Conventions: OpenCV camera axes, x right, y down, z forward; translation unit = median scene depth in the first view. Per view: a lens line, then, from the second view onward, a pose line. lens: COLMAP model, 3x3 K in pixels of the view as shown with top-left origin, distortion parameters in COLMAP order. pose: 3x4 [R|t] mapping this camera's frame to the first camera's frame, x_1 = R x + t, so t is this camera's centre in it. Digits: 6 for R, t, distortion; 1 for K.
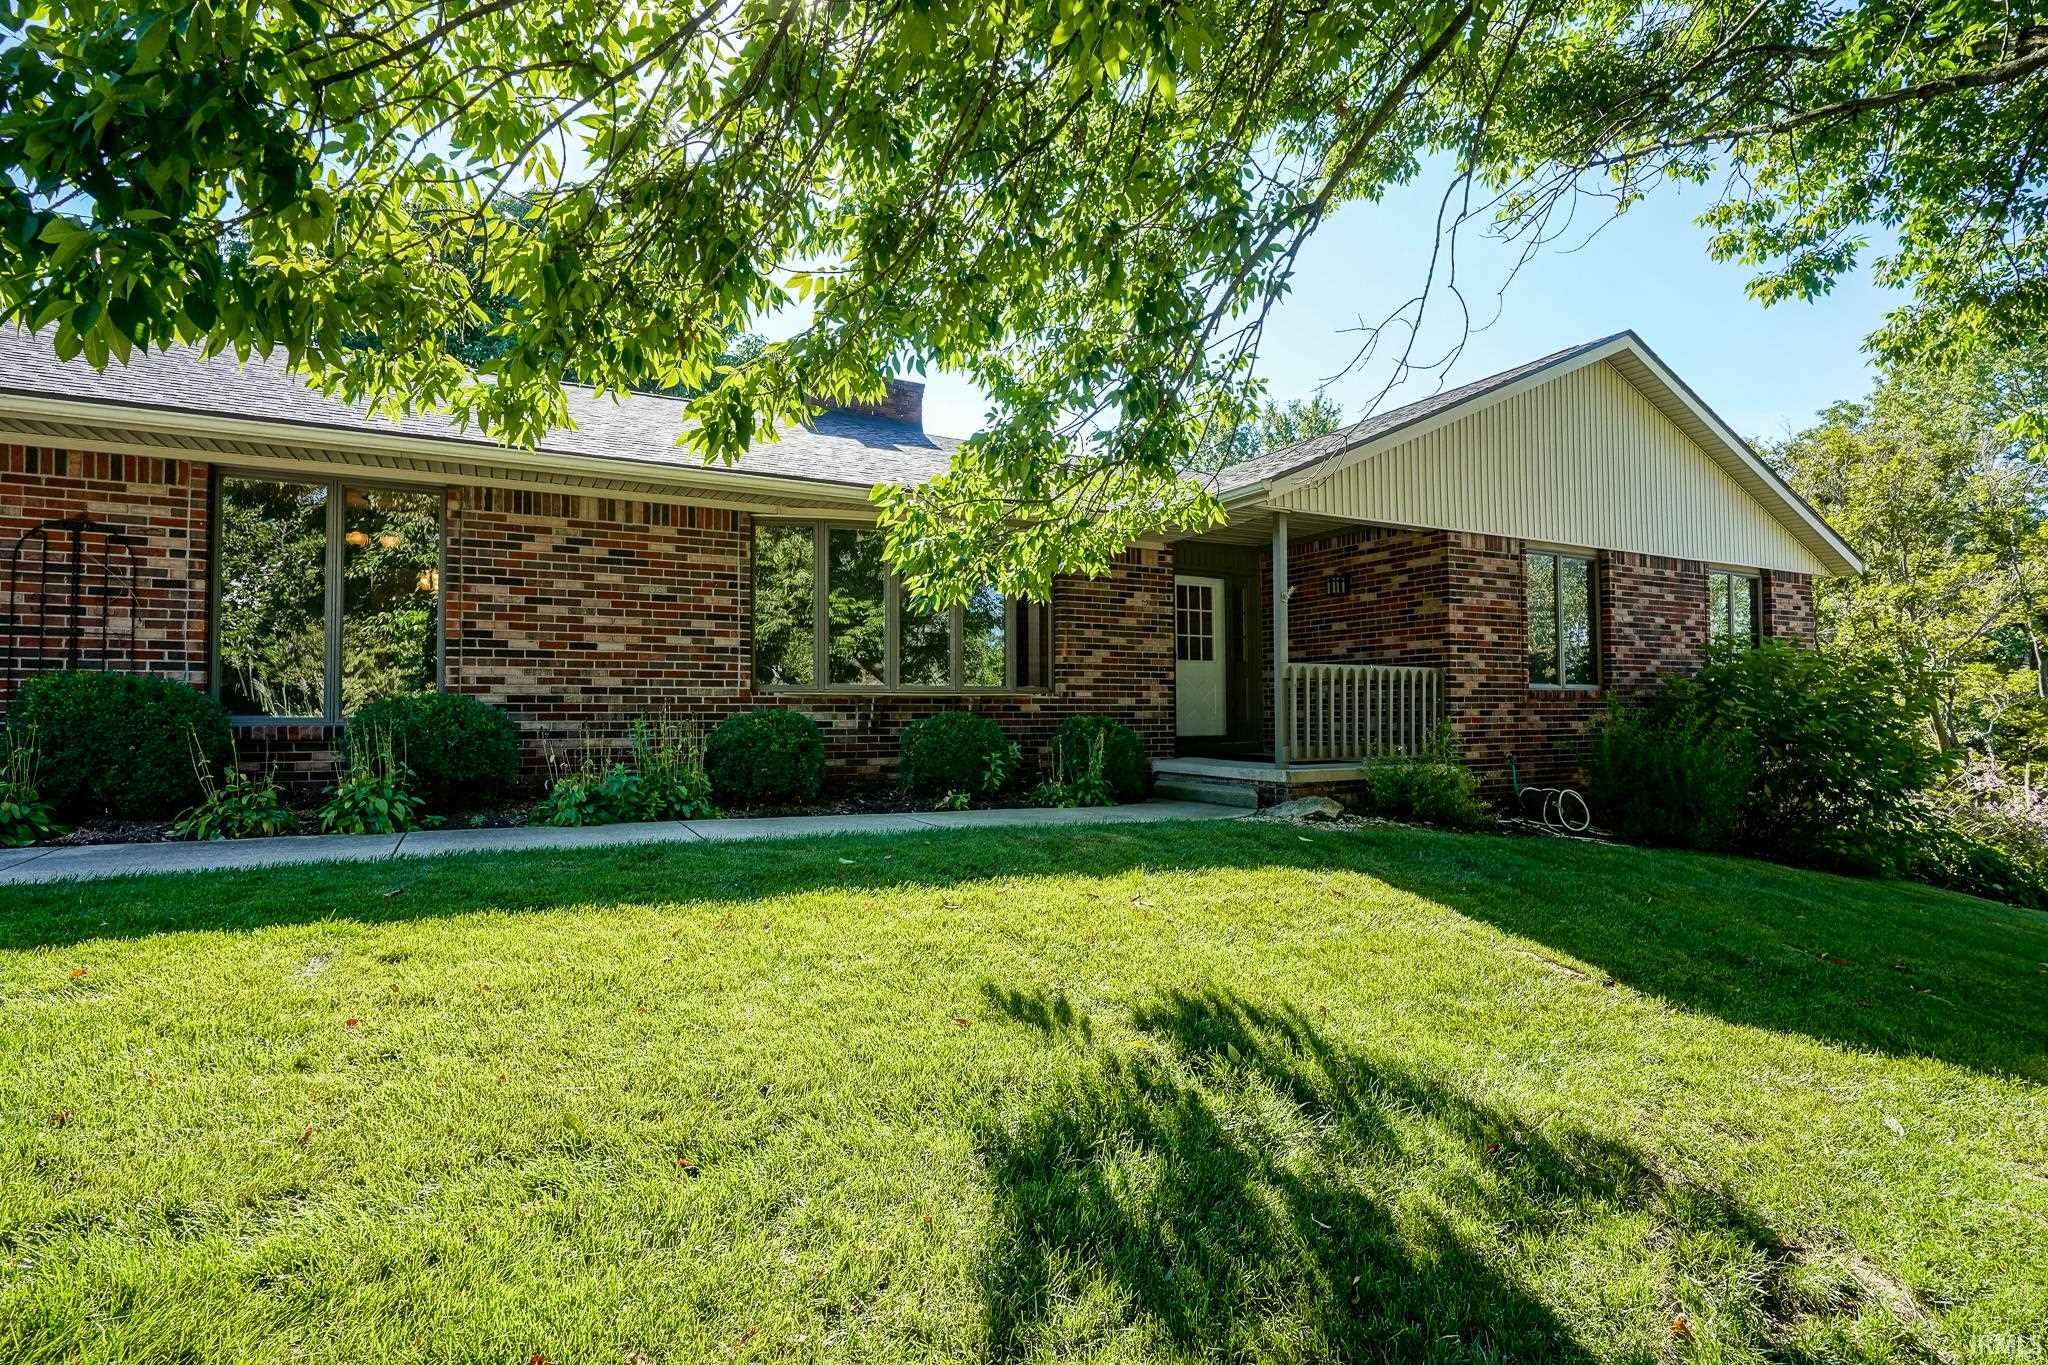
lens RADIAL K [[934.5, 0, 995.7], [0, 934.5, 691.6], [0, 0, 1]] dist [-0.007160, 0.000656]
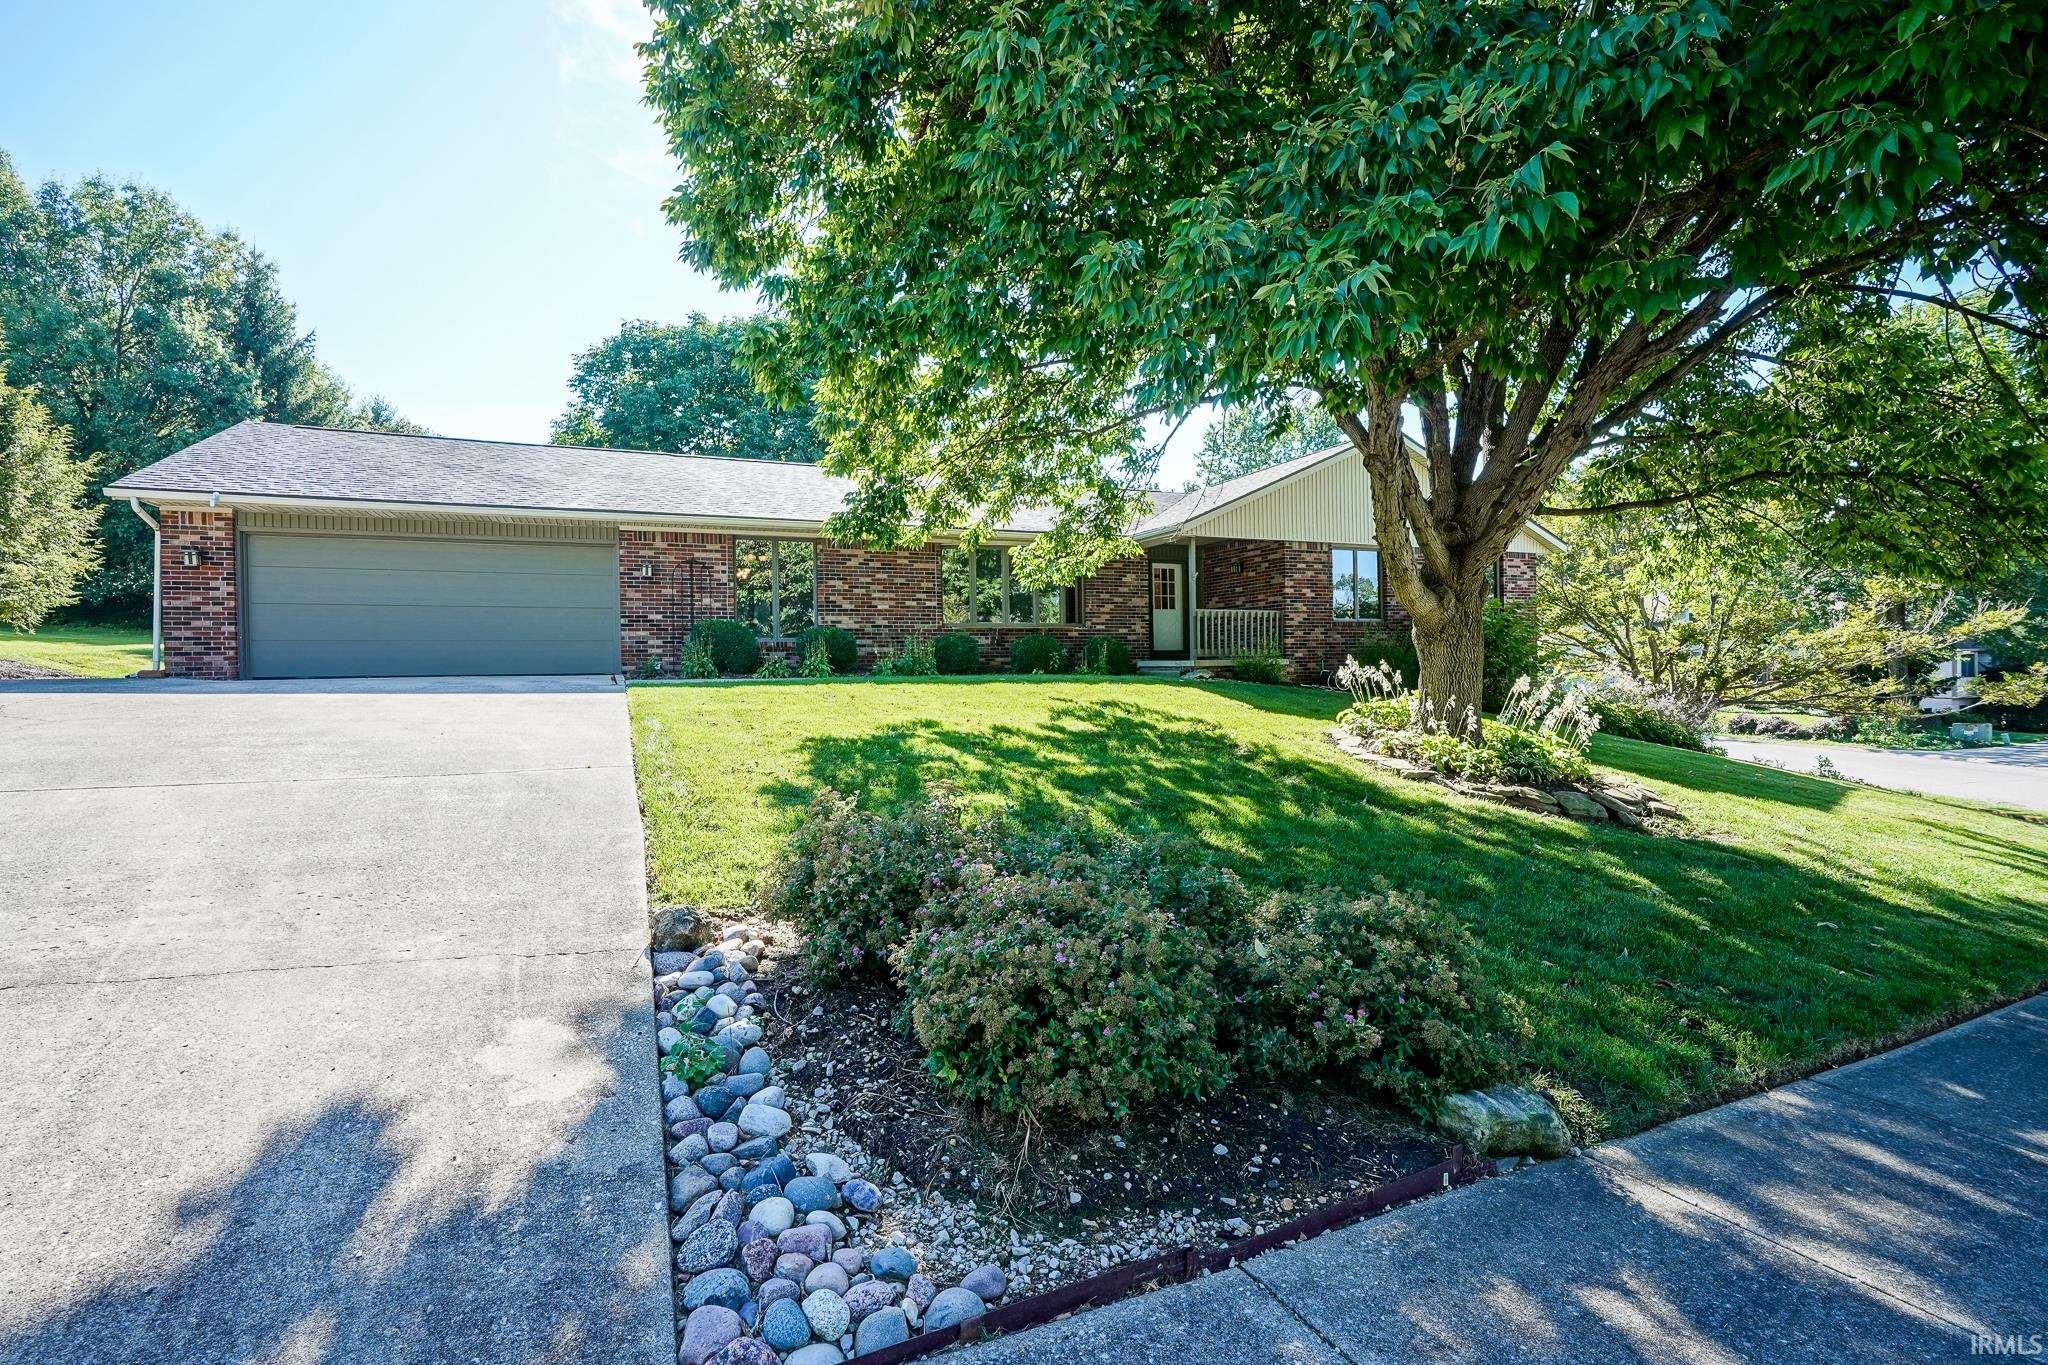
lens RADIAL K [[925.4, 0, 1024.0], [0, 925.4, 682.5], [0, 0, 1]] dist [-0.013813, 0.000120]
pose [[0.999042, -0.014068, -0.041432, 0.012086], [0.015585, 0.999212, 0.036501, 0.046179], [0.040886, -0.037112, 0.998474, -0.968363]]
